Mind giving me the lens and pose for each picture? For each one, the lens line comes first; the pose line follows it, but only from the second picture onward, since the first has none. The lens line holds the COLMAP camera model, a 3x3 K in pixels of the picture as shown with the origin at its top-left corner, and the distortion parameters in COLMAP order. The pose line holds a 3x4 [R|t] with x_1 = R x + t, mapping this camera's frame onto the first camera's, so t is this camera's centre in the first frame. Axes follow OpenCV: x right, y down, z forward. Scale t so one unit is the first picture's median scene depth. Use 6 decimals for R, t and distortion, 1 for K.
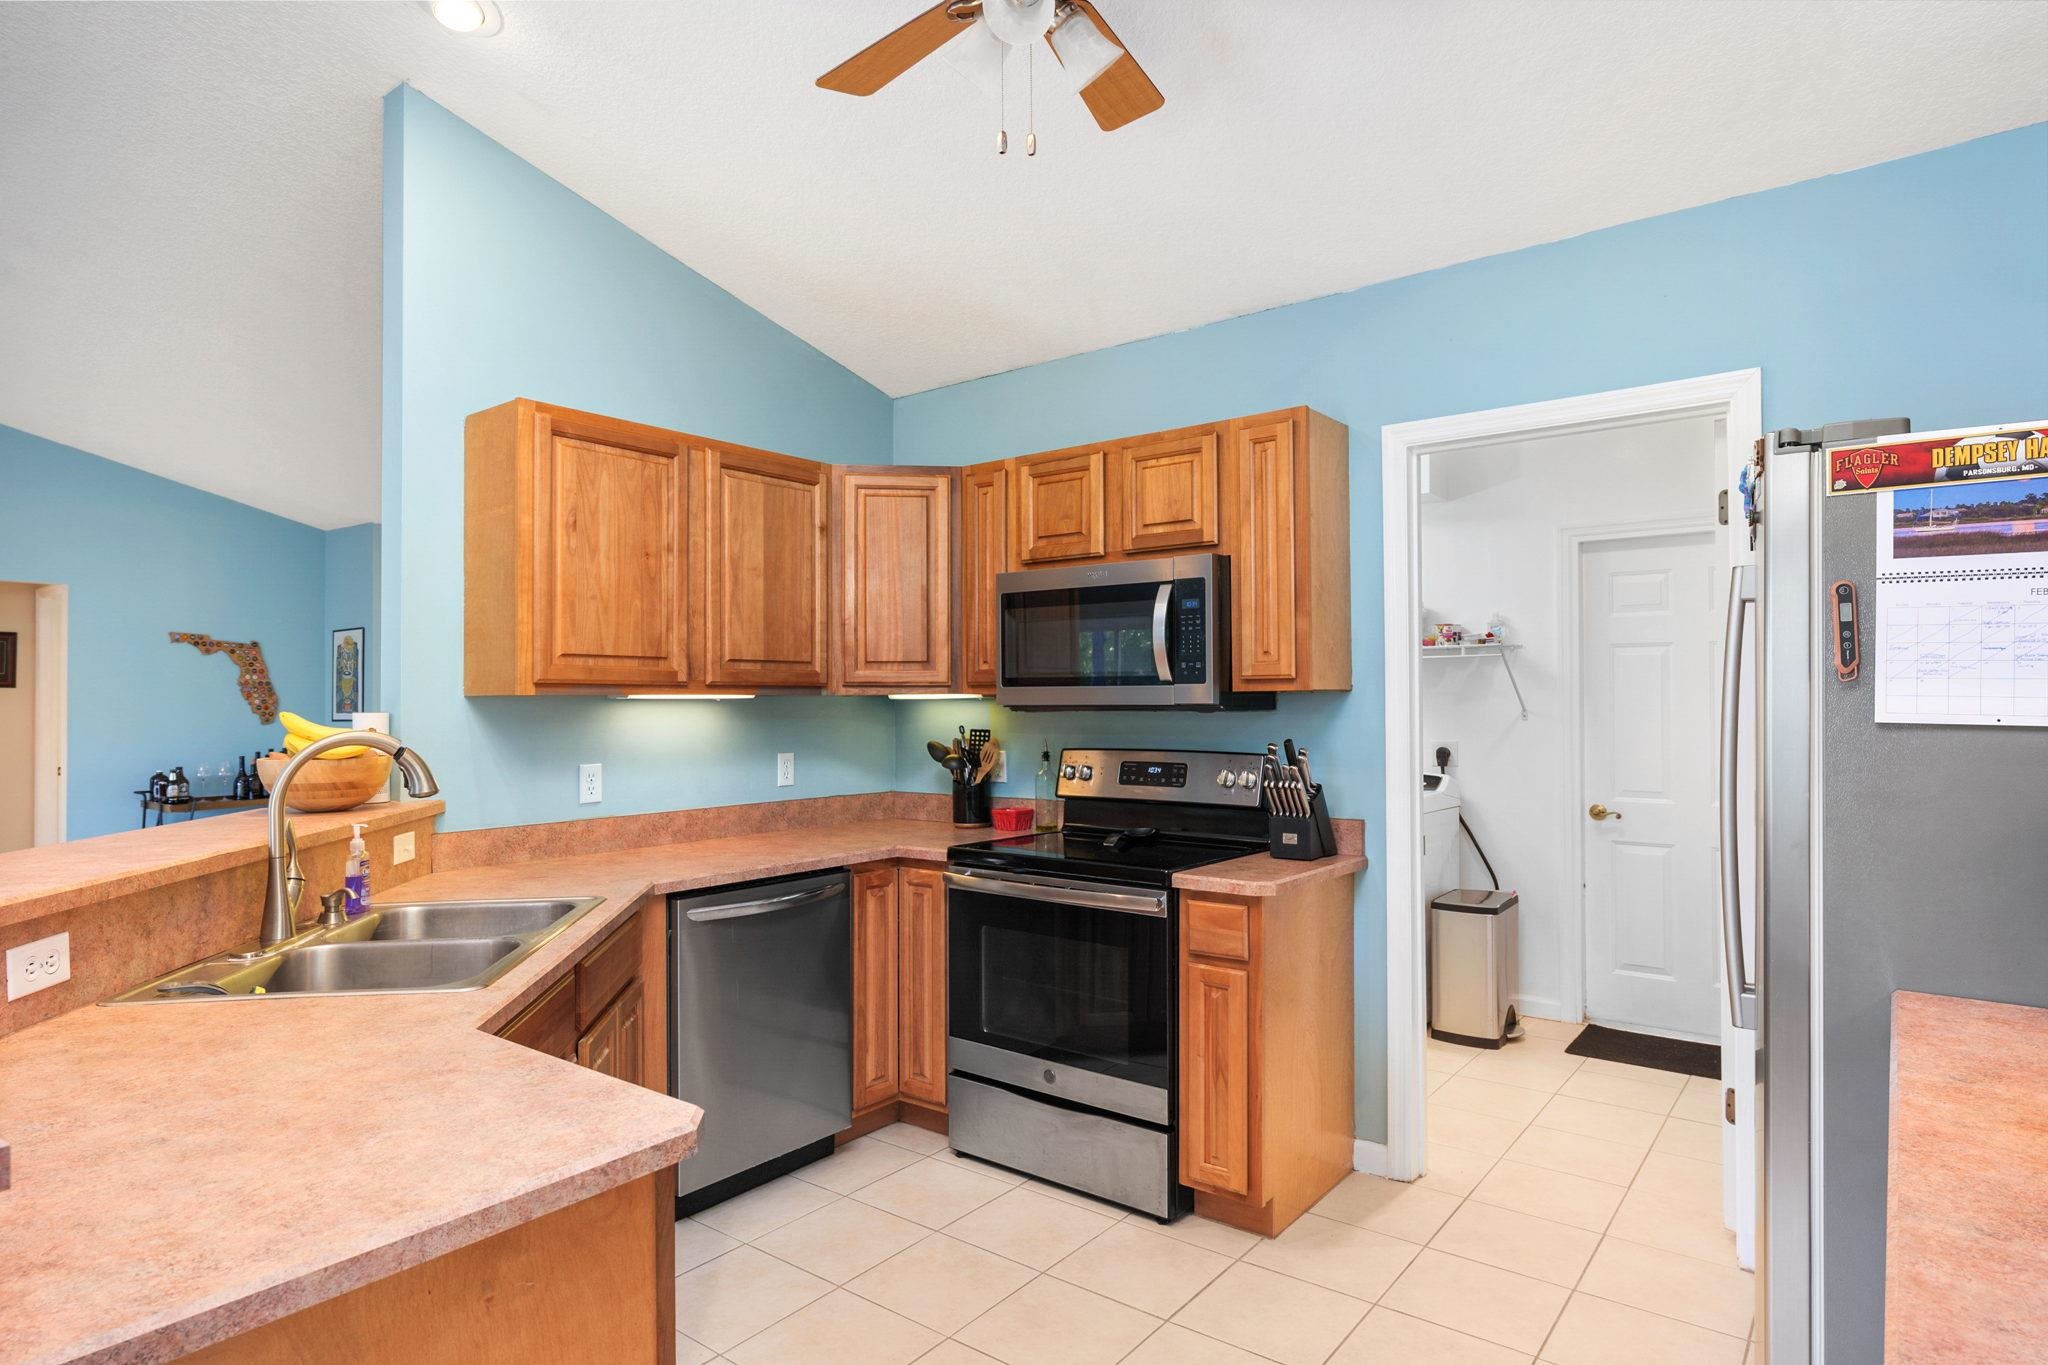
lens RADIAL K [[1109.1, 0, 1027.7], [0, 1109.1, 687.7], [0, 0, 1]] dist [0.002626, 0.000394]
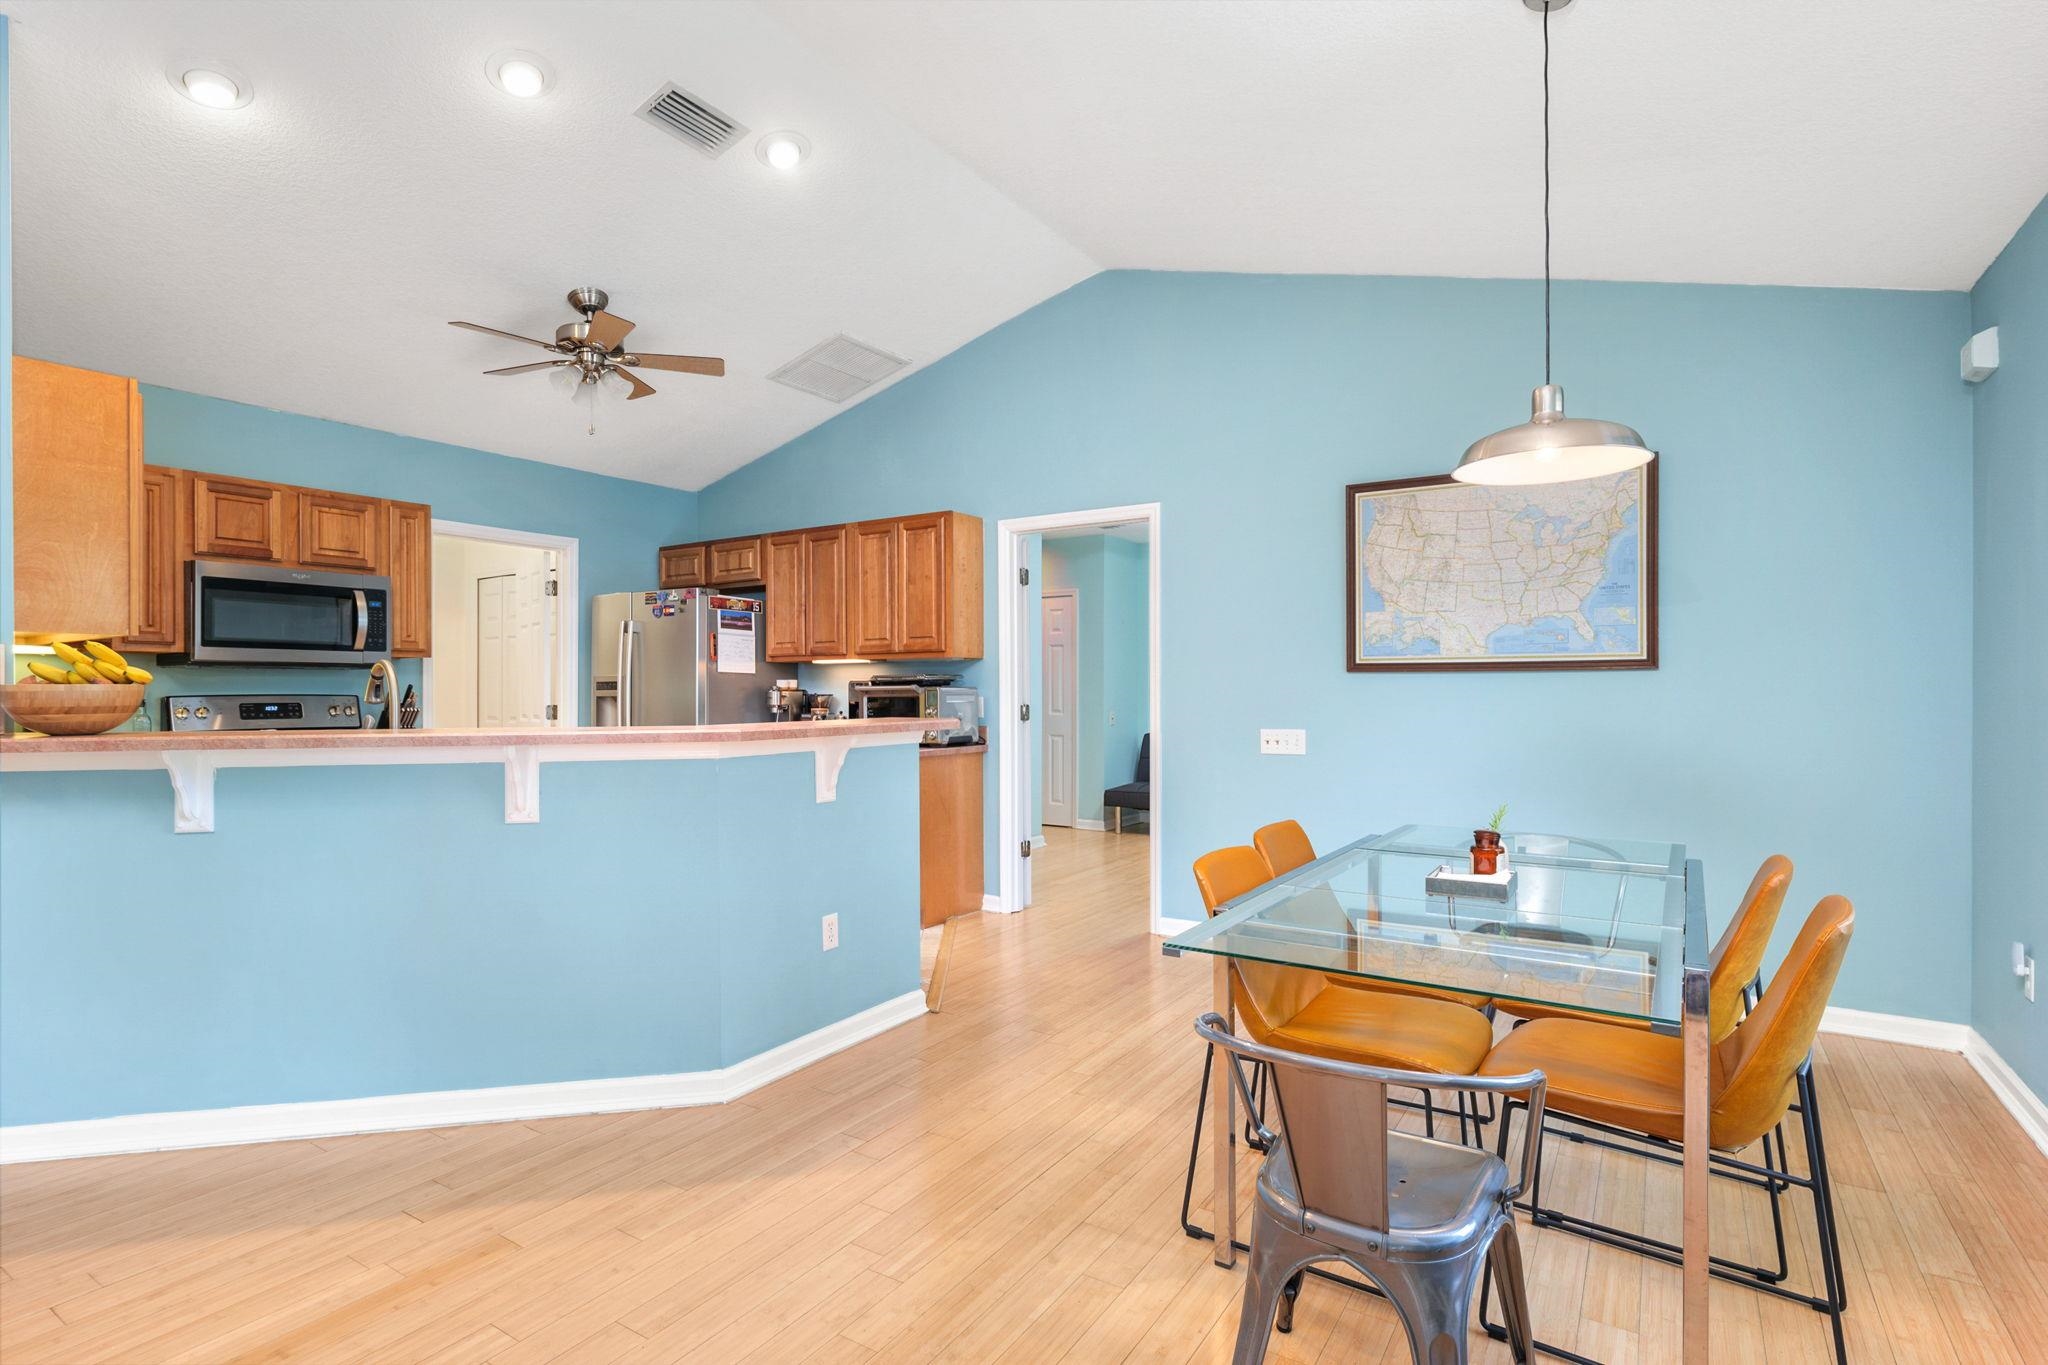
lens RADIAL K [[957.4, 0, 1028.0], [0, 957.4, 685.3], [0, 0, 1]] dist [-0.041900, -0.002721]
pose [[-0.070080, 0.006511, 0.997520, -1.678759], [-0.012693, 0.999892, -0.007418, 0.057608], [-0.997461, -0.013182, -0.069989, 0.133887]]
